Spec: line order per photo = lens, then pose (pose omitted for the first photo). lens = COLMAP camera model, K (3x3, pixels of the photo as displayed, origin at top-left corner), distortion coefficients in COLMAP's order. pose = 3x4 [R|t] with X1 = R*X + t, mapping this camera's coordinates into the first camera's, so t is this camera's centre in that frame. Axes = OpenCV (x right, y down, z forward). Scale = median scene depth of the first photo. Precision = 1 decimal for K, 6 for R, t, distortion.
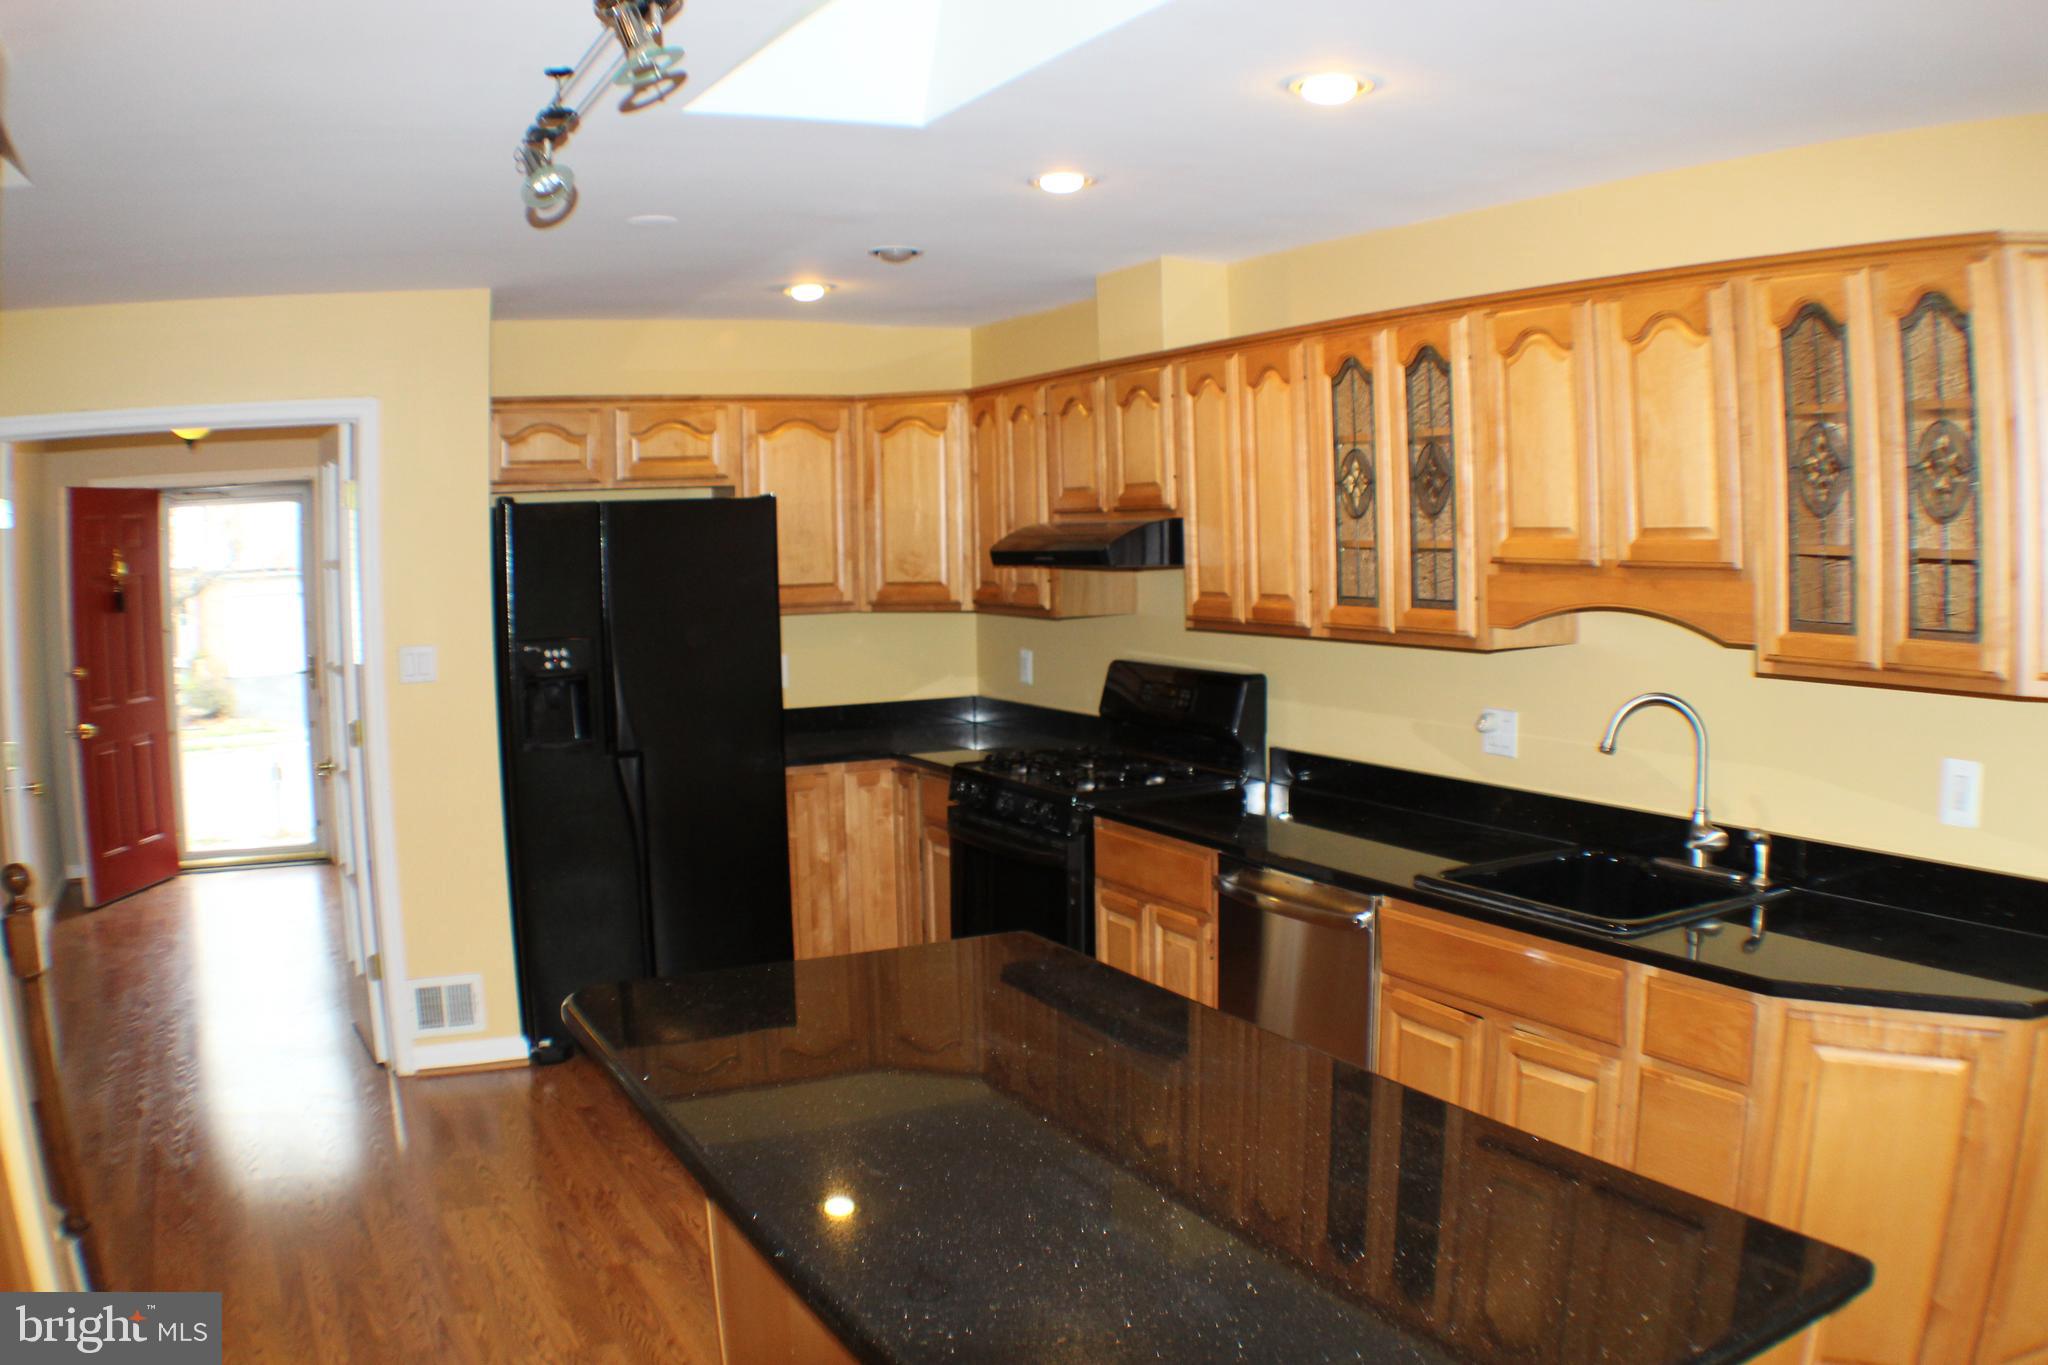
lens RADIAL K [[1680.6, 0, 1024.6], [0, 1680.6, 706.6], [0, 0, 1]] dist [-0.378451, 0.142339]
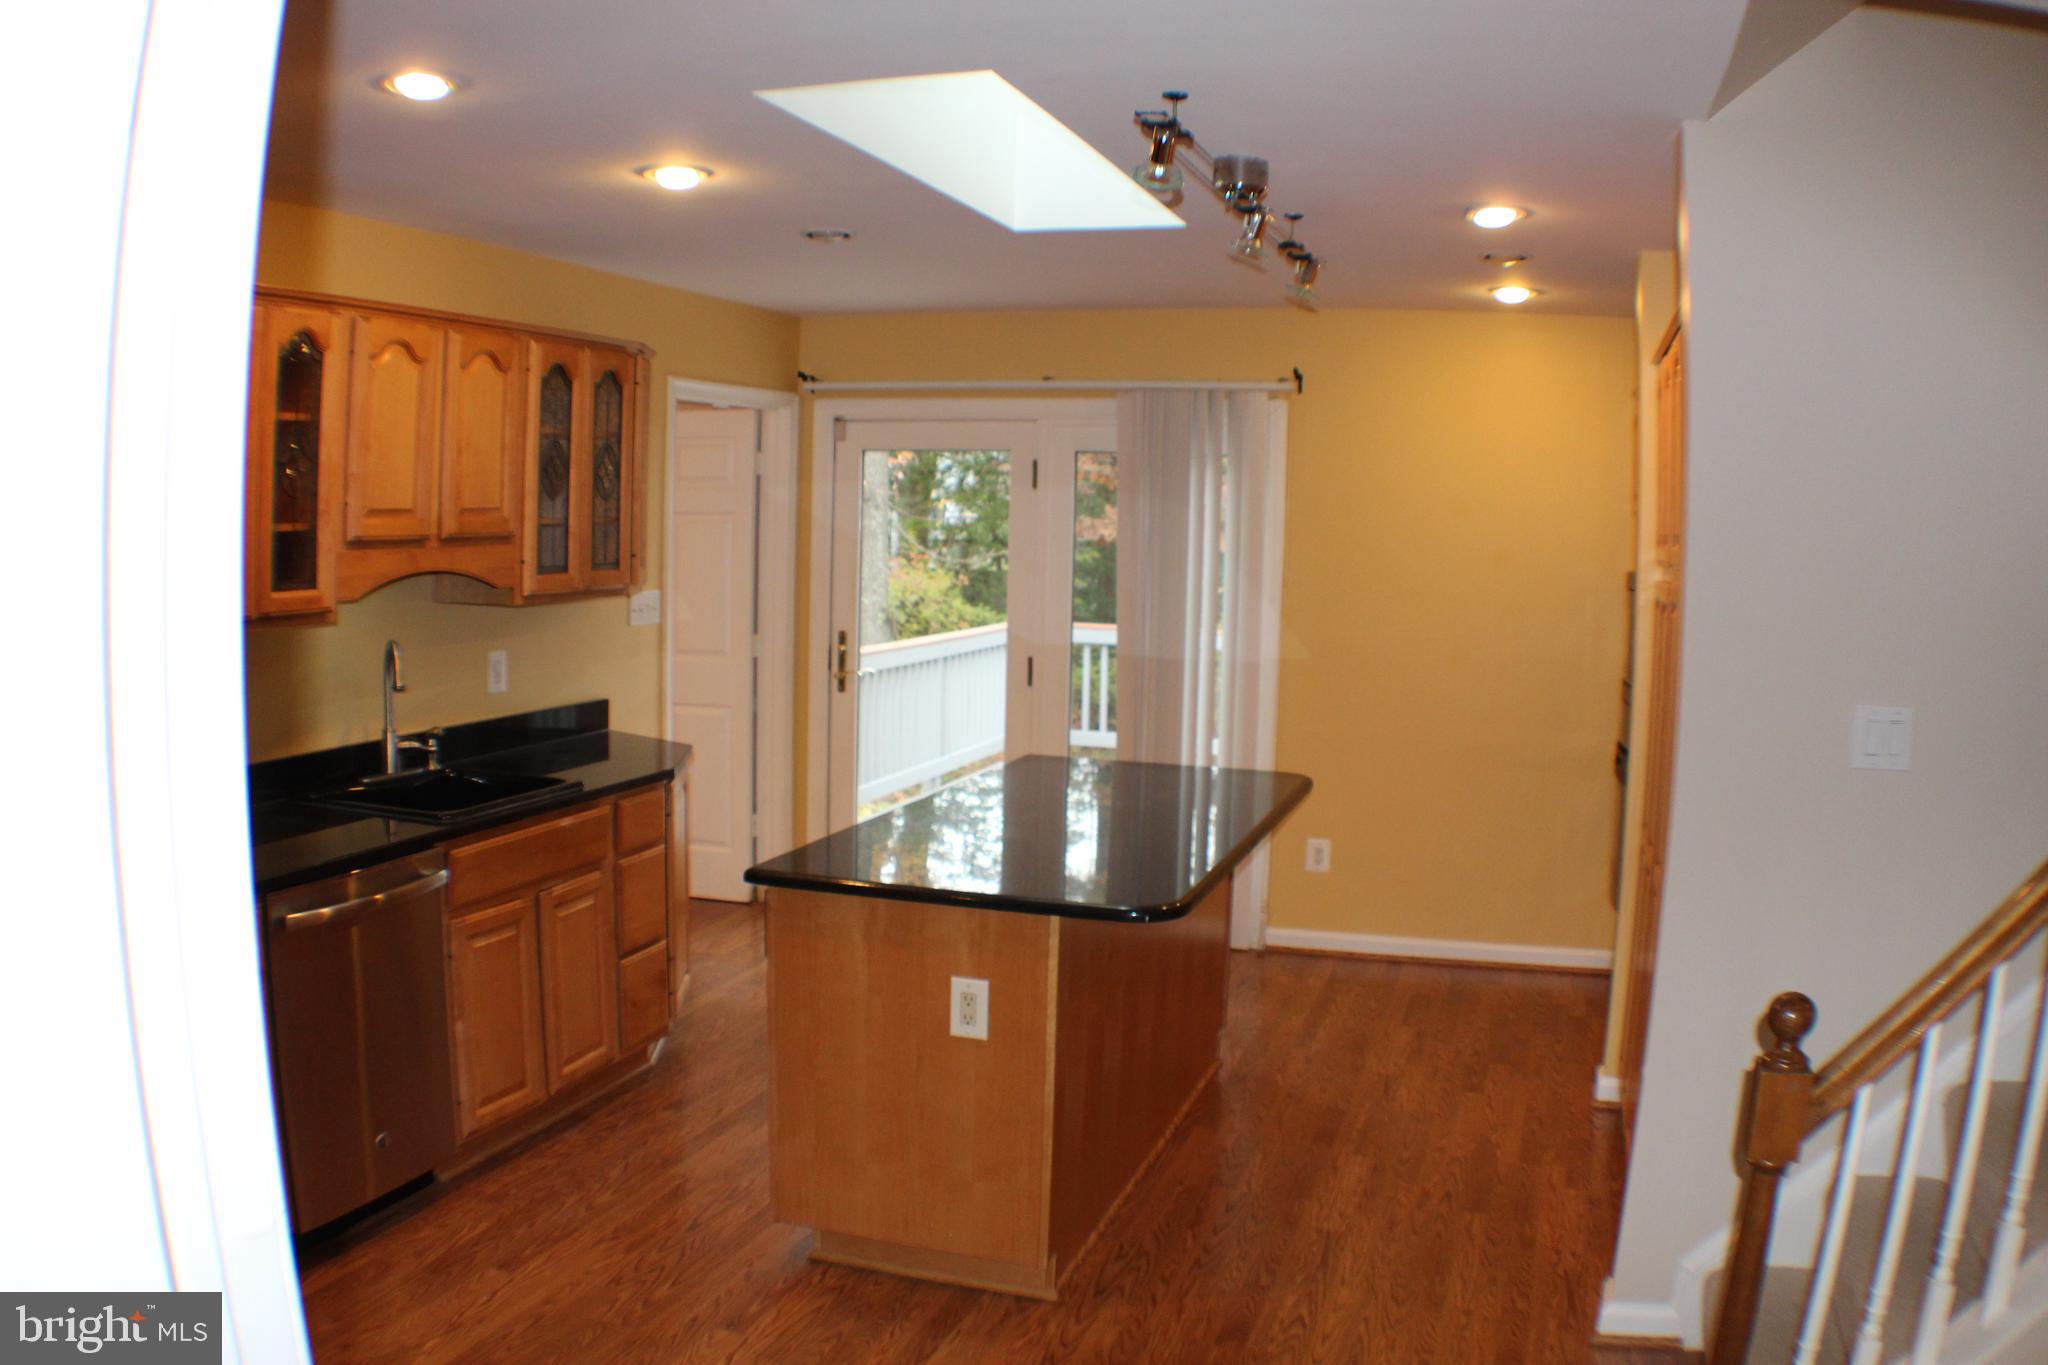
lens RADIAL K [[1680.6, 0, 1024.6], [0, 1680.6, 706.6], [0, 0, 1]] dist [-0.378451, 0.142339]
pose [[-0.700750, -0.077809, 0.709151, -0.714409], [0.061975, 0.983637, 0.169167, -0.116817], [-0.710710, 0.162494, -0.684461, 1.280054]]
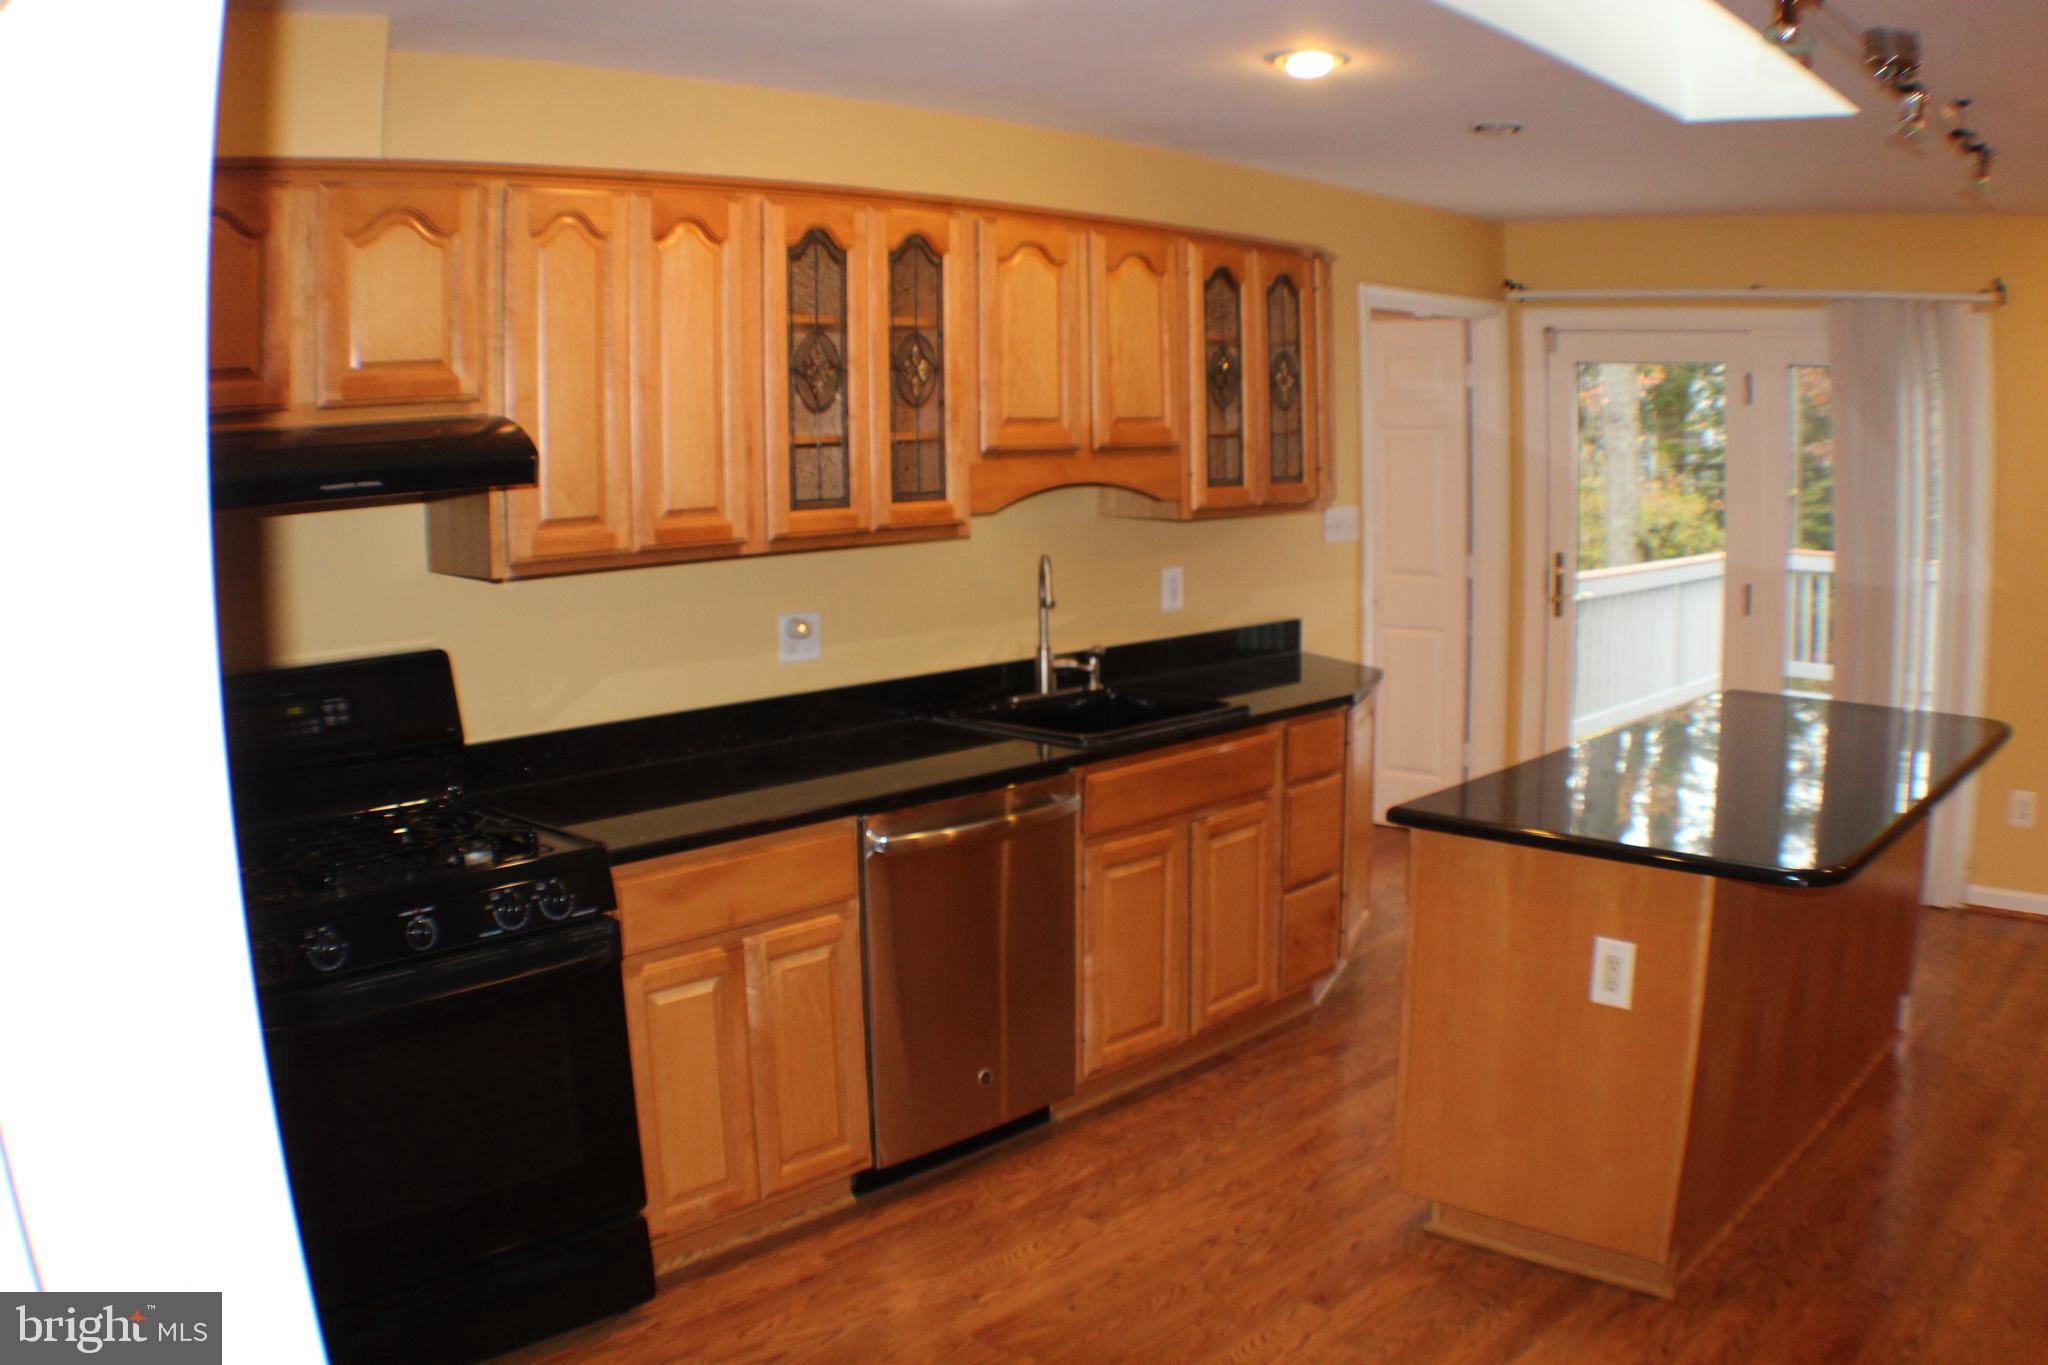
lens RADIAL K [[1680.6, 0, 1024.6], [0, 1680.6, 706.6], [0, 0, 1]] dist [-0.378451, 0.142339]
pose [[-0.310781, -0.128999, 0.941687, -0.688298], [0.119293, 0.977619, 0.173291, -0.100310], [-0.942966, 0.166192, -0.288436, 1.187566]]
